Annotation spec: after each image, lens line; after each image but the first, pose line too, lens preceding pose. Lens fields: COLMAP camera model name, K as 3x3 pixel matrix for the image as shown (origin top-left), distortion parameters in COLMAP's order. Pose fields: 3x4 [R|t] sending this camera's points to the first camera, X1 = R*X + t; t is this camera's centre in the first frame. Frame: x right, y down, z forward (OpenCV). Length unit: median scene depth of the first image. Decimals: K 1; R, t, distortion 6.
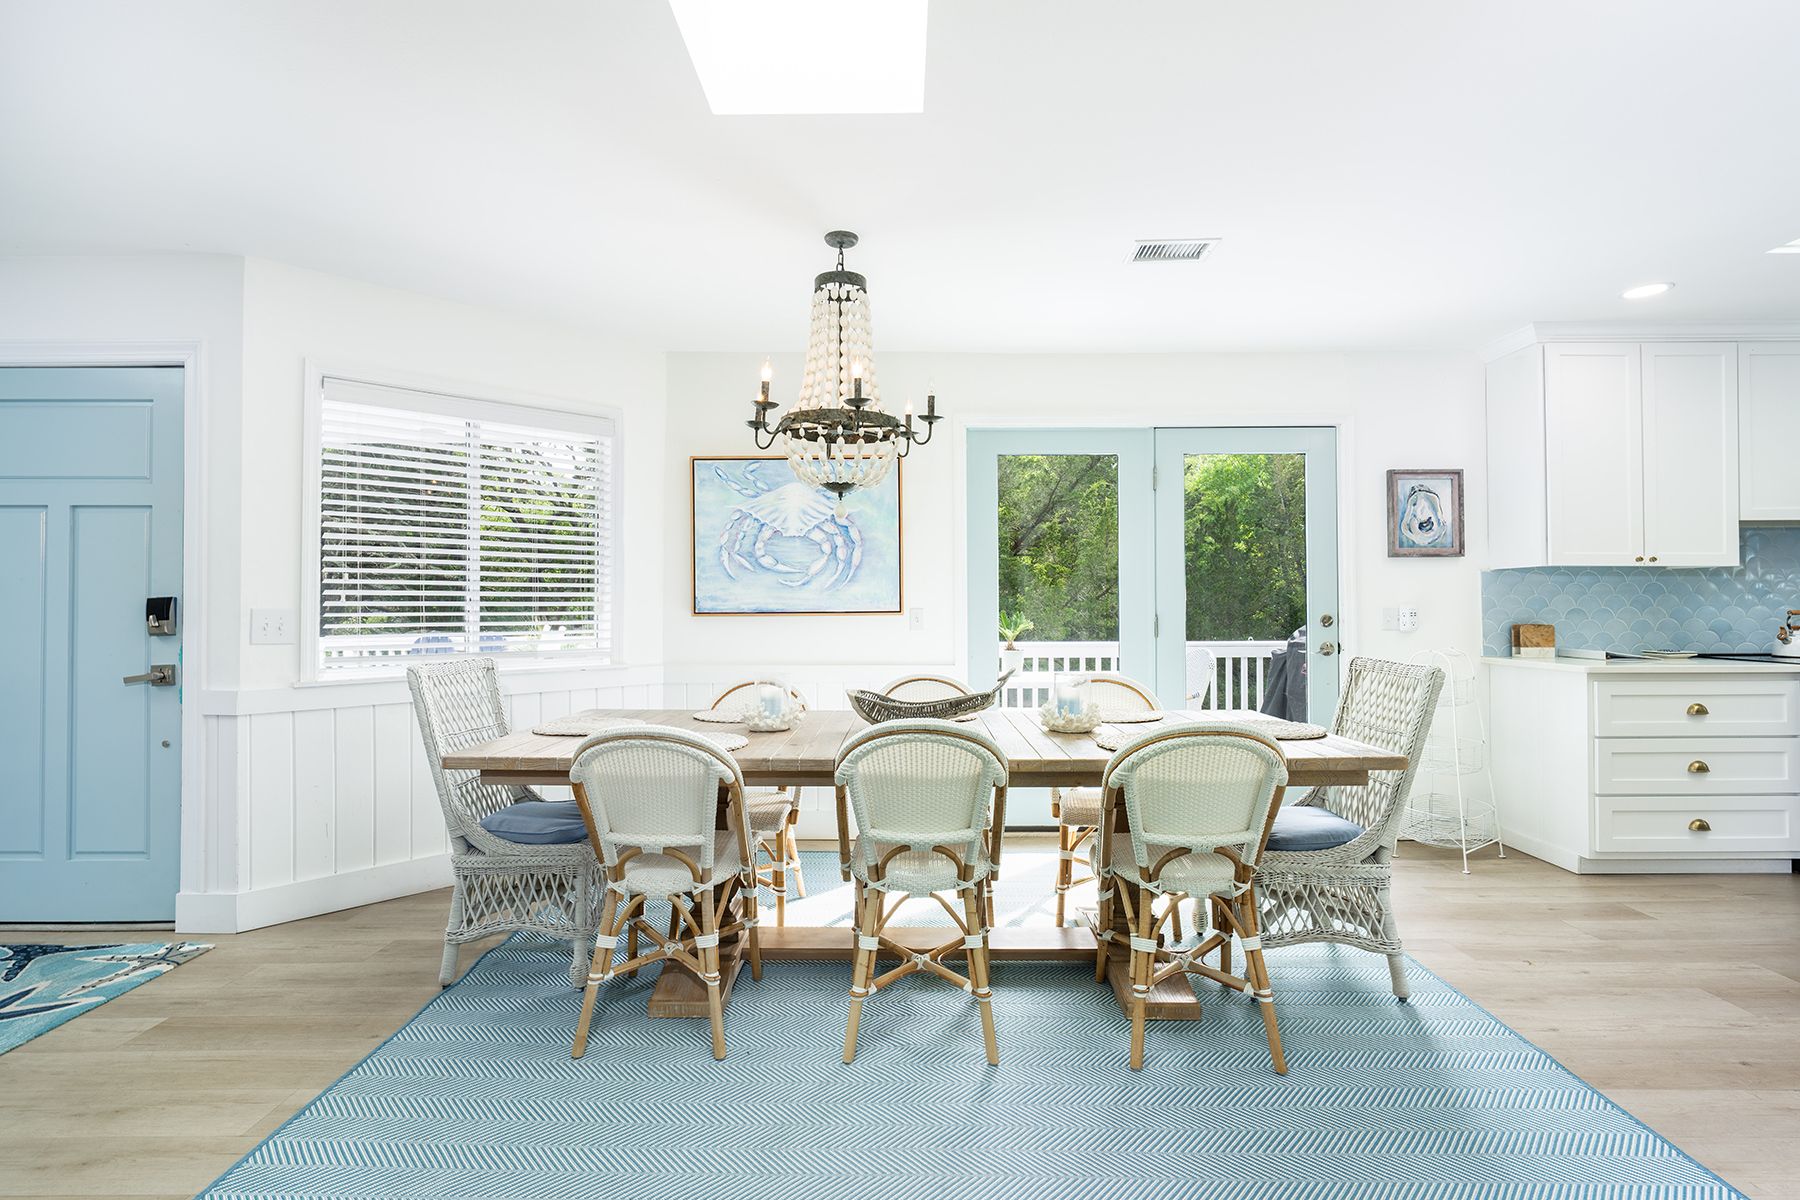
lens RADIAL K [[854.1, 0, 893.7], [0, 854.1, 591.6], [0, 0, 1]] dist [-0.000231, -0.000954]
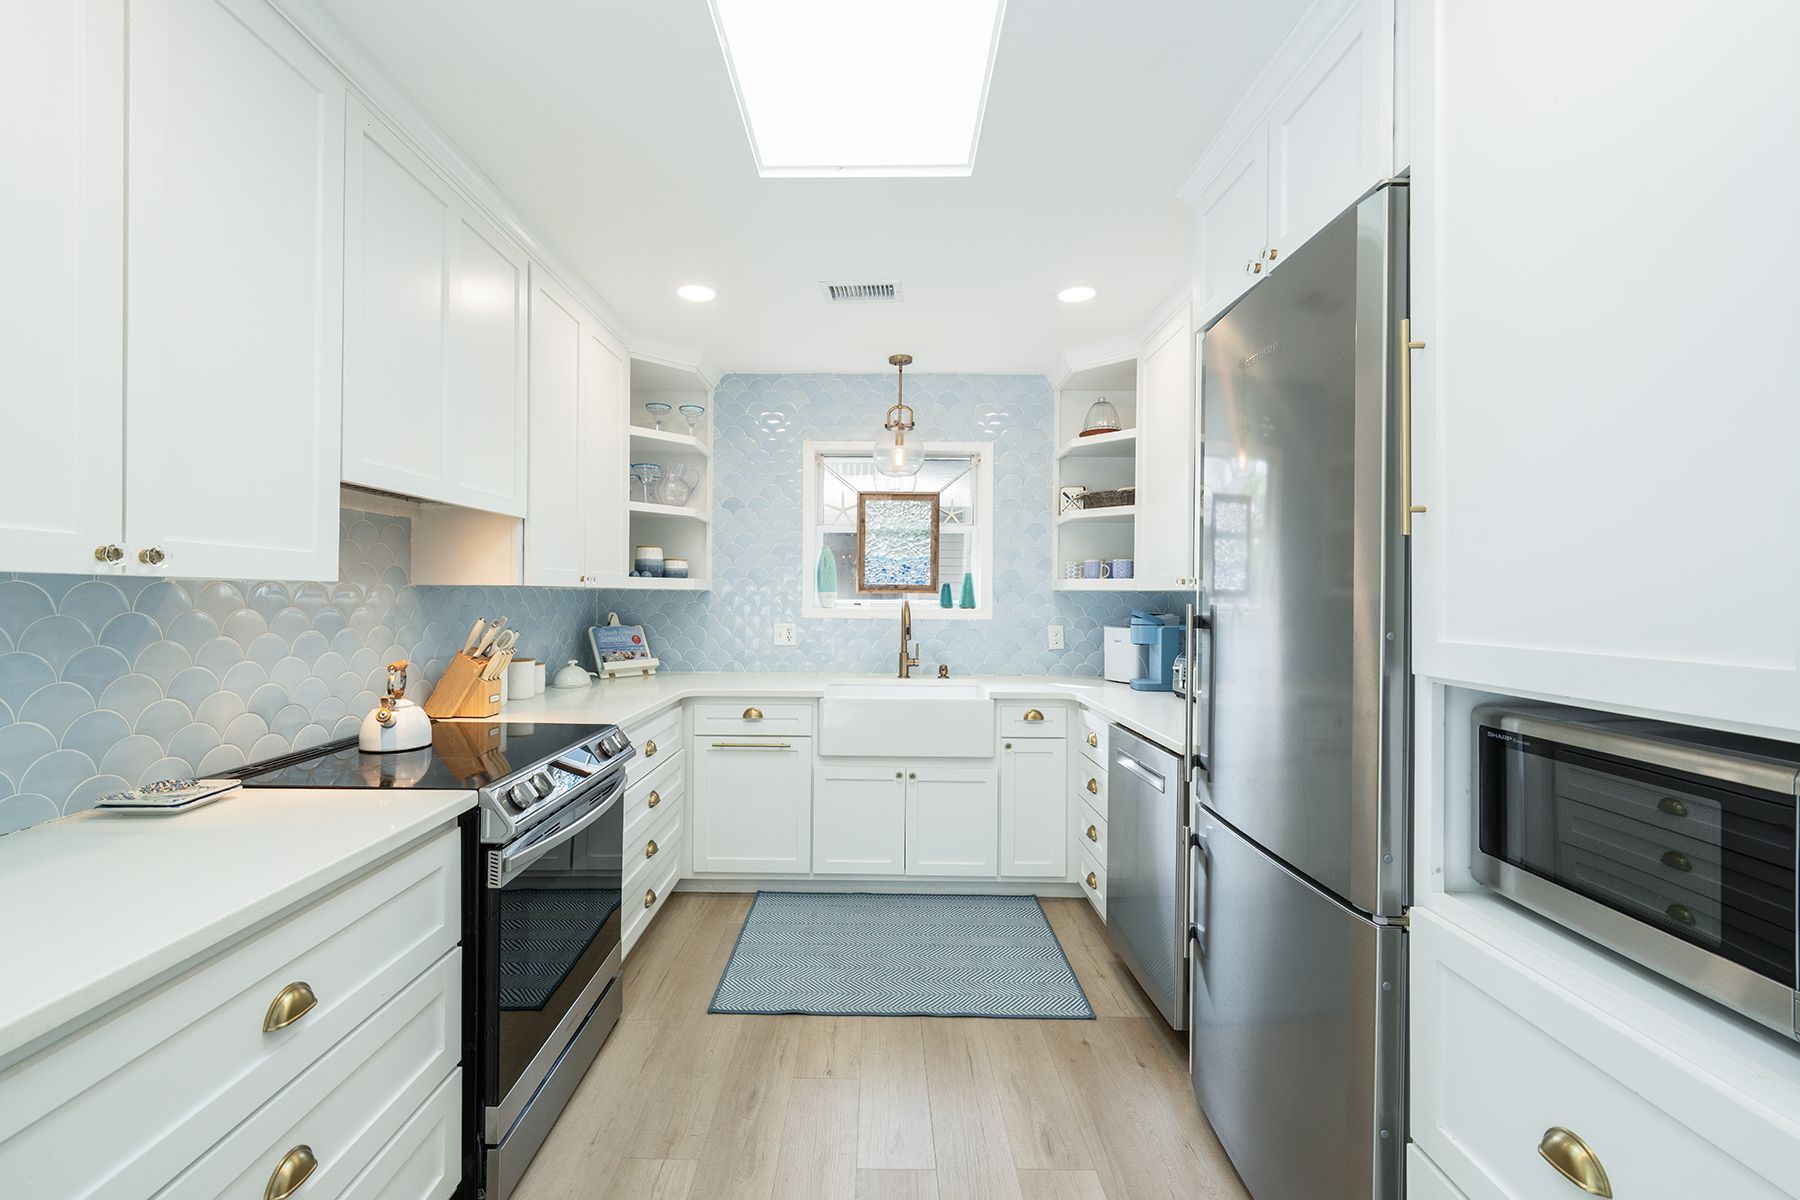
lens RADIAL K [[739.7, 0, 877.5], [0, 739.7, 593.3], [0, 0, 1]] dist [0.010588, 0.000370]
pose [[0.005788, 0.004902, 0.999971, 0.549800], [-0.019646, 0.999796, -0.004788, -0.025228], [-0.999790, -0.019618, 0.005883, 0.655263]]
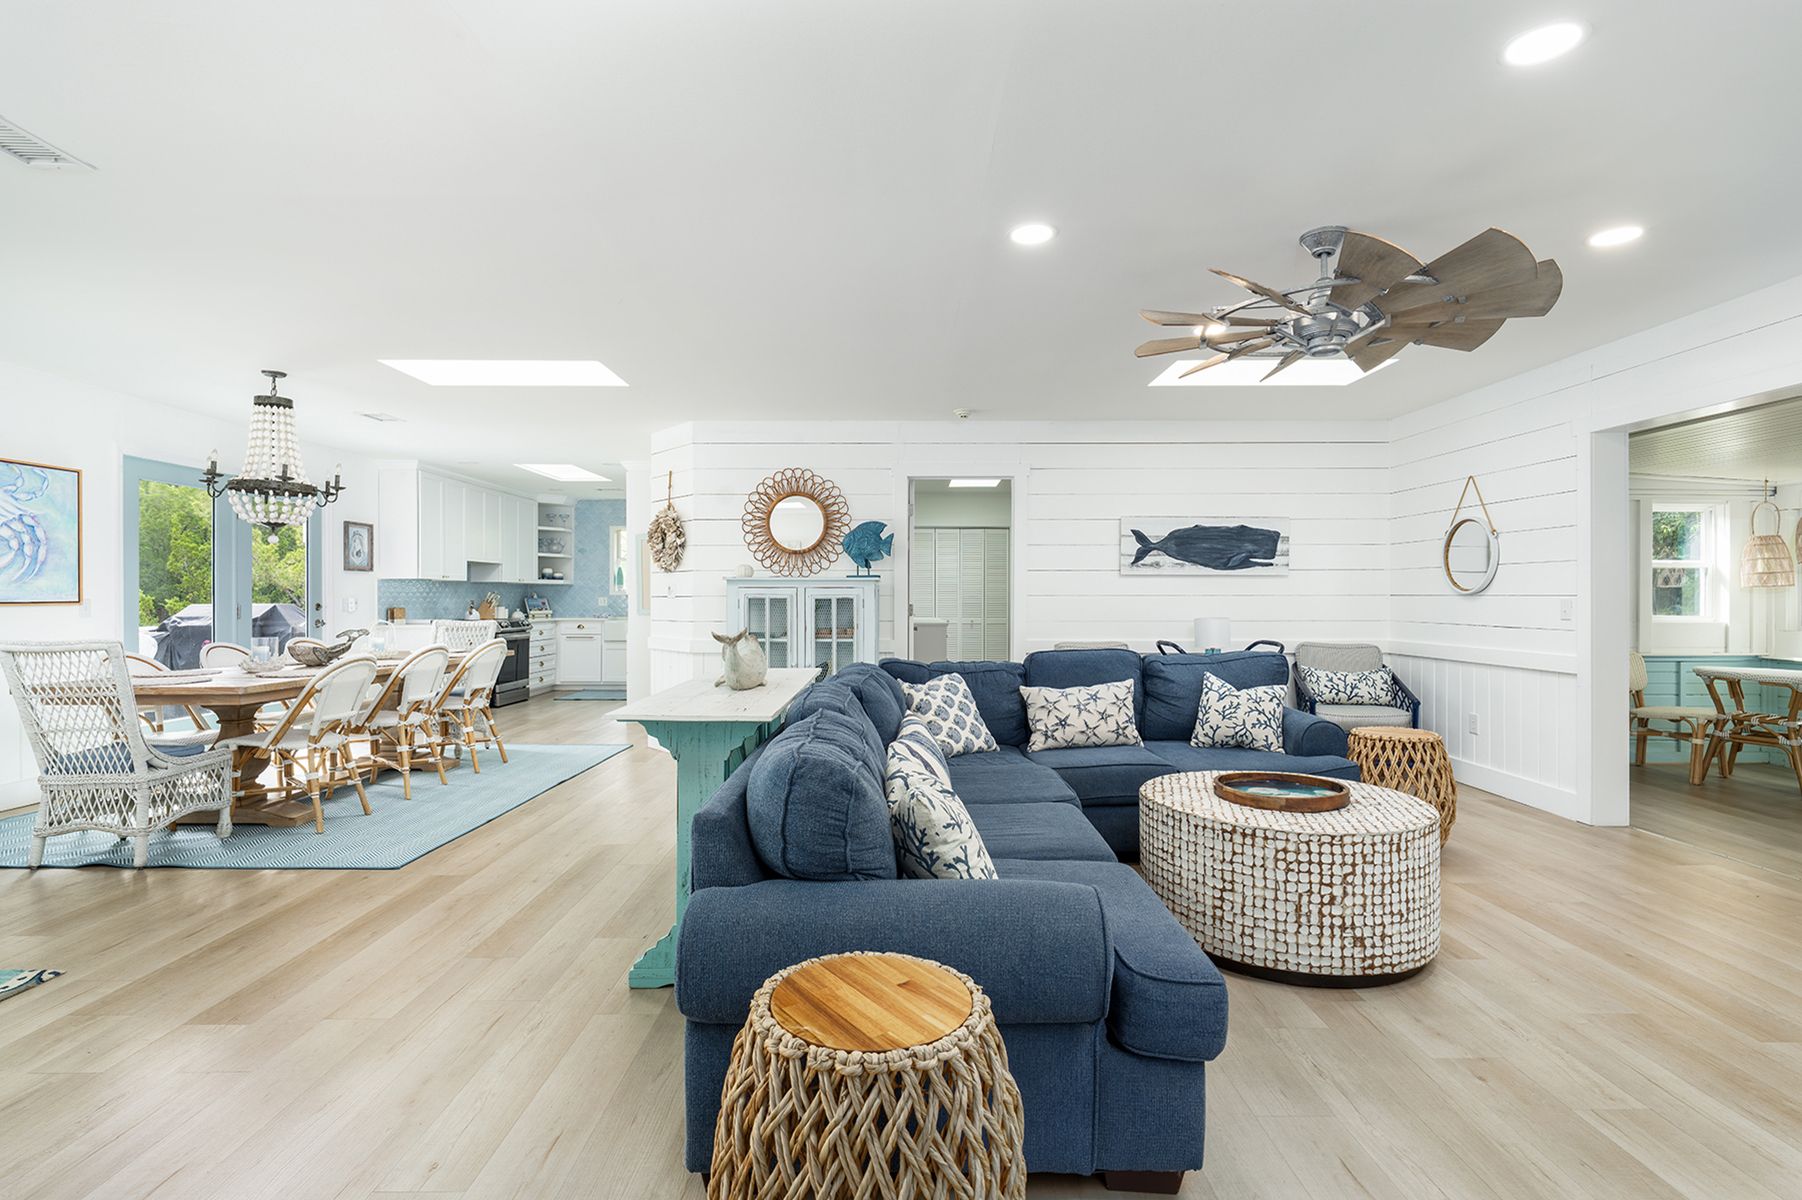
lens RADIAL K [[855.1, 0, 889.9], [0, 855.1, 600.3], [0, 0, 1]] dist [-0.000231, -0.000954]
pose [[0.025322, 0.000664, 0.999679, -1.177119], [-0.016218, 0.999868, -0.000254, 0.004404], [-0.999548, -0.016206, 0.025329, -0.183682]]
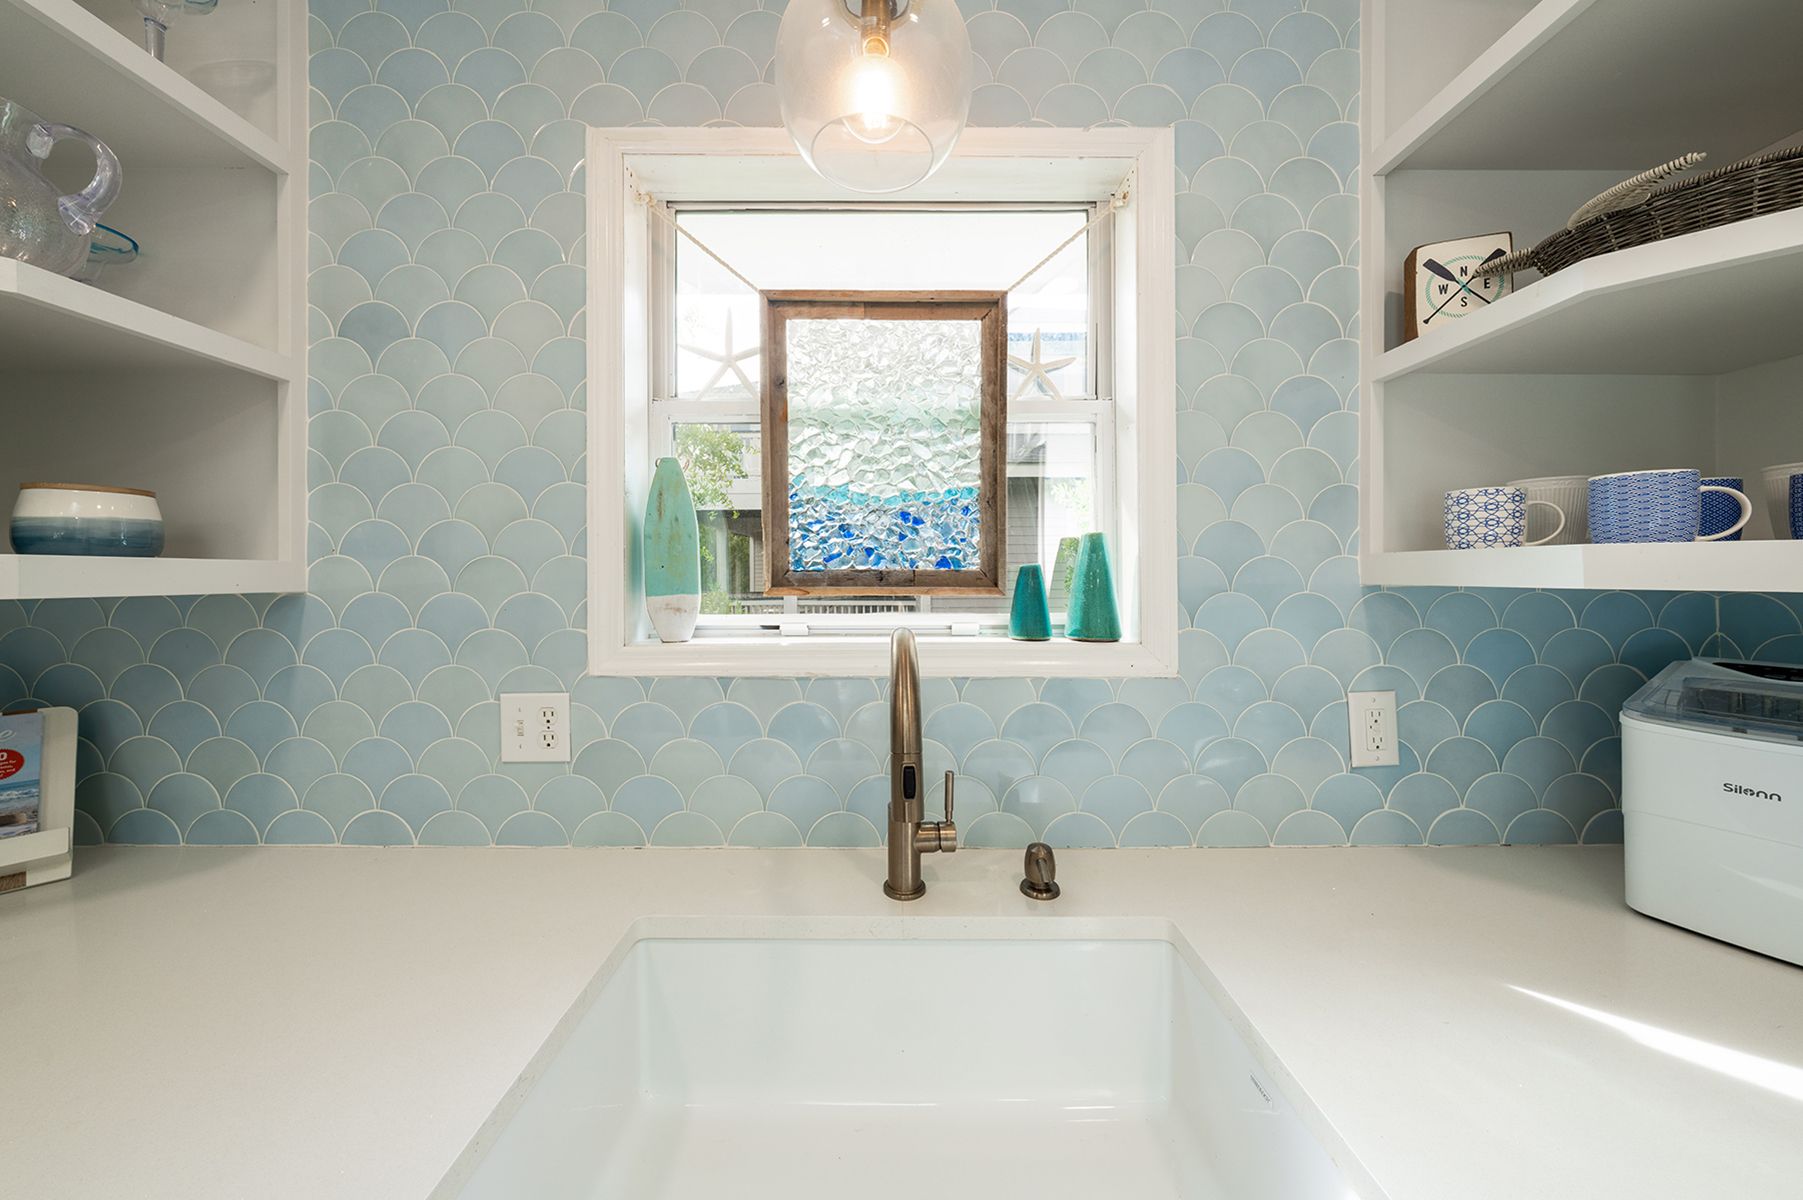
lens RADIAL K [[629.7, 0, 902.8], [0, 629.7, 575.4], [0, 0, 1]] dist [-0.002984, 0.000338]
pose [[0.007574, 0.007319, 0.999945, 1.197378], [-0.011188, 0.999911, -0.007234, -0.036851], [-0.999909, -0.011132, 0.007655, 0.626302]]
